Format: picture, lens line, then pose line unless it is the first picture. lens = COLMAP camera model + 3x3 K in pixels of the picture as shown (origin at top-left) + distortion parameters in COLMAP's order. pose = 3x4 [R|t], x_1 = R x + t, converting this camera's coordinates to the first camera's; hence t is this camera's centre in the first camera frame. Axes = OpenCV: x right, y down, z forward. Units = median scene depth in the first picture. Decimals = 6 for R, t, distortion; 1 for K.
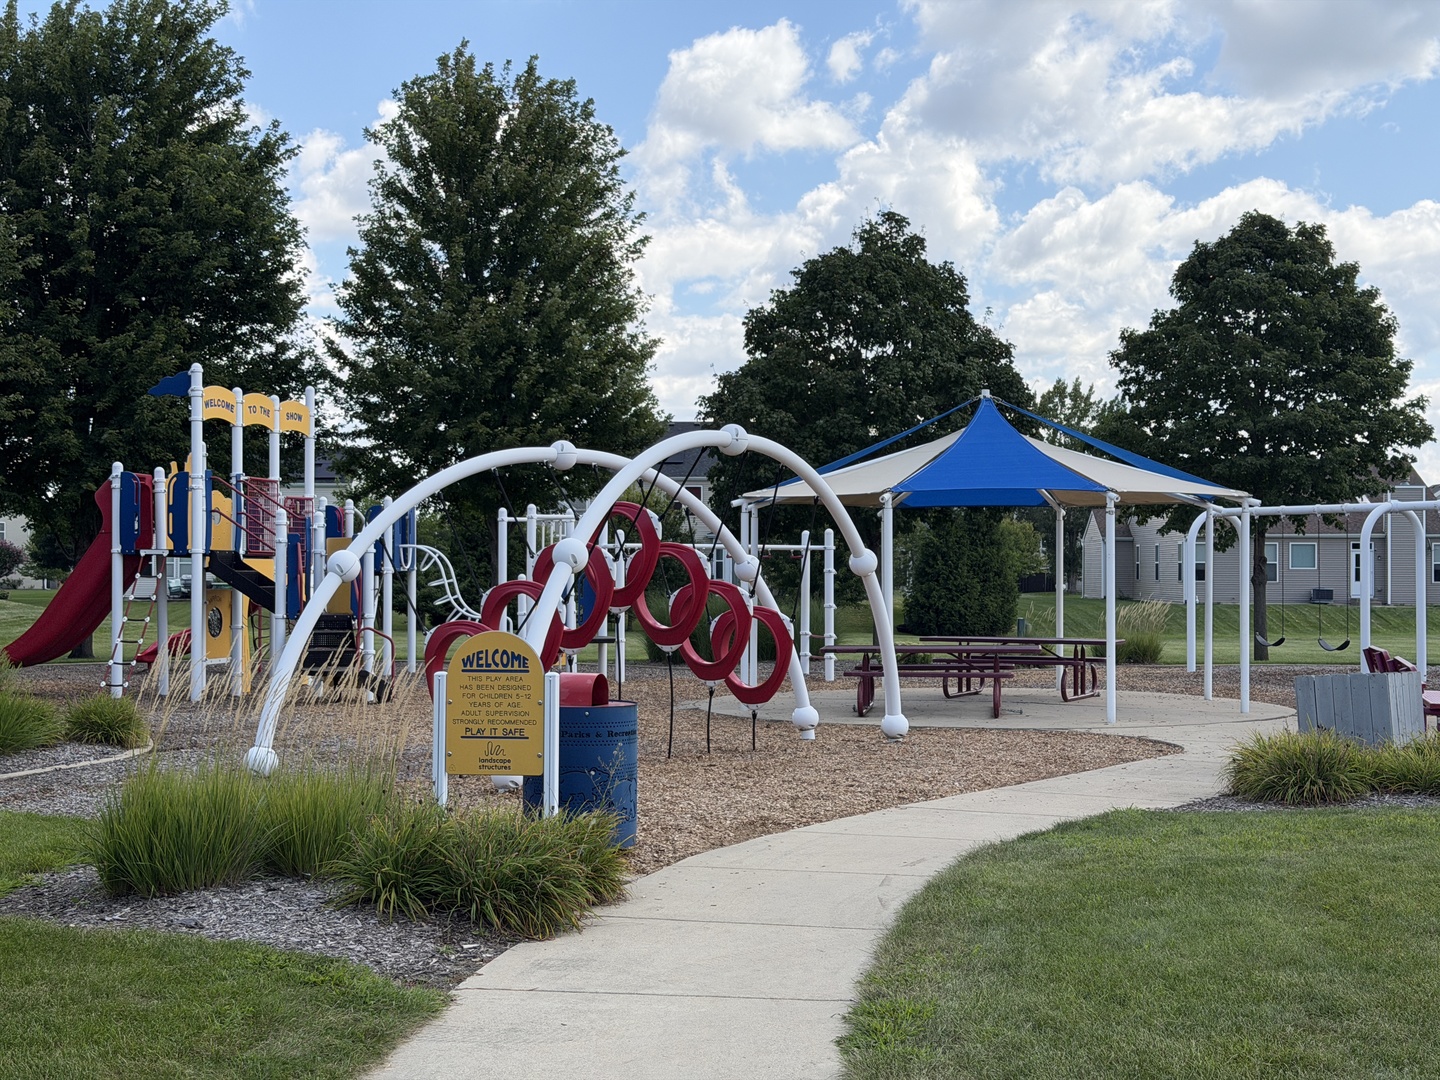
lens RADIAL K [[2091.1, 0, 729.2], [0, 2091.1, 543.1], [0, 0, 1]] dist [0.205540, -0.380125]
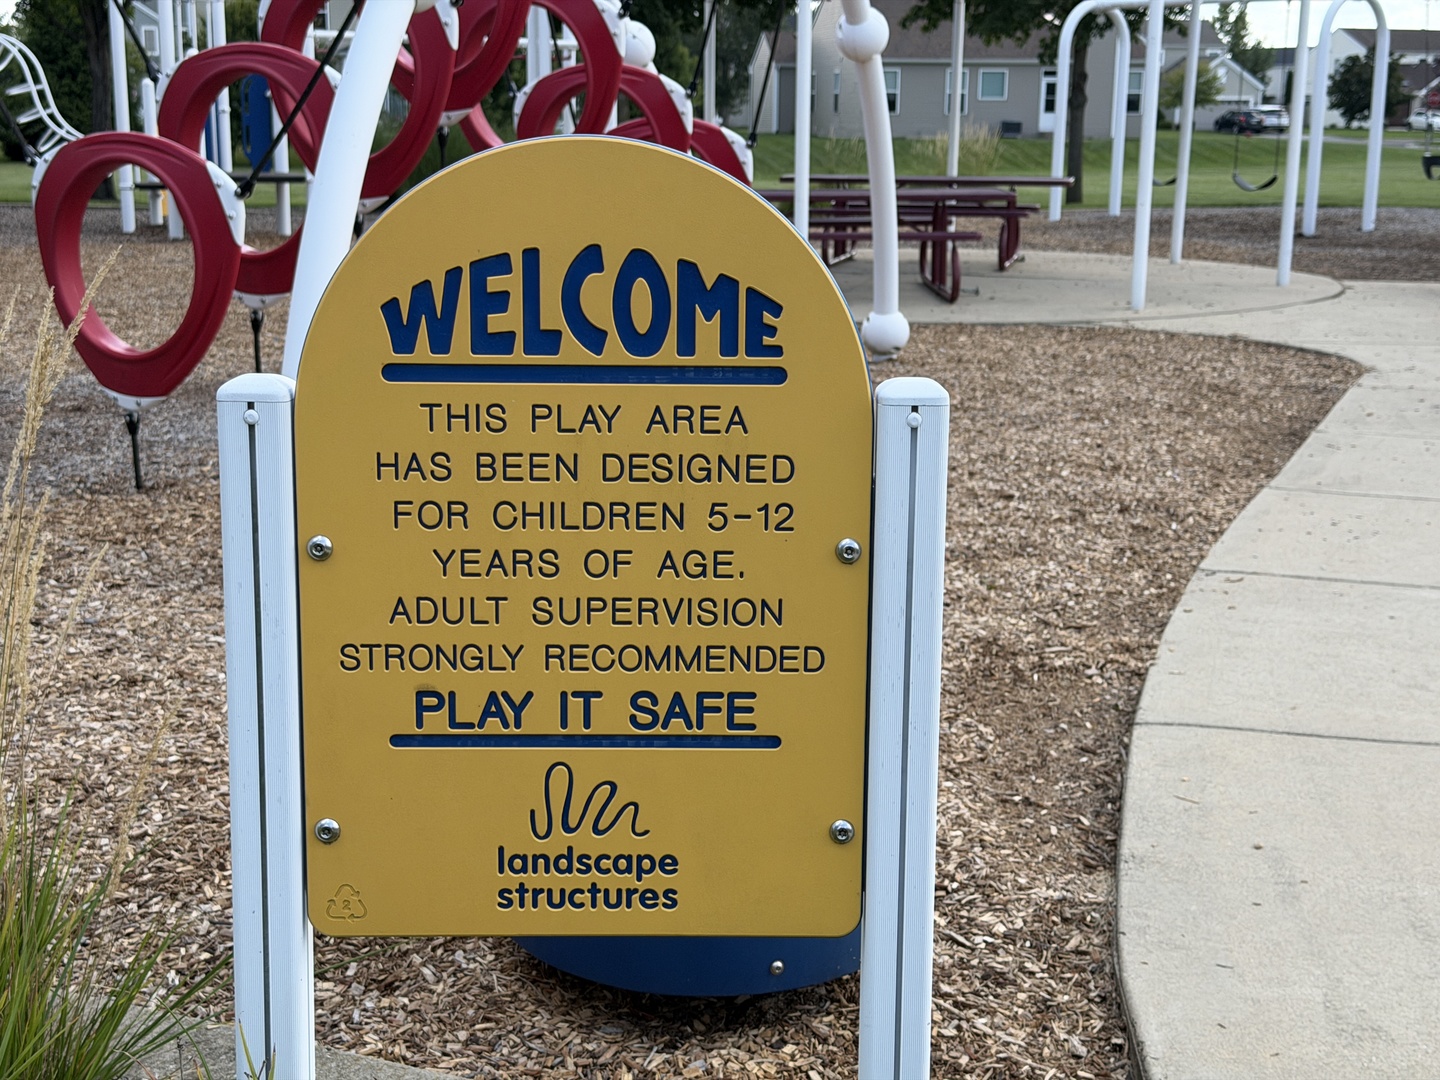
lens RADIAL K [[2091.1, 0, 729.2], [0, 2091.1, 543.1], [0, 0, 1]] dist [0.205540, -0.380125]
pose [[0.983492, -0.031382, 0.178210, -0.053746], [-0.007840, 0.976532, 0.215230, 0.015286], [-0.180782, -0.213074, 0.960165, 0.339726]]
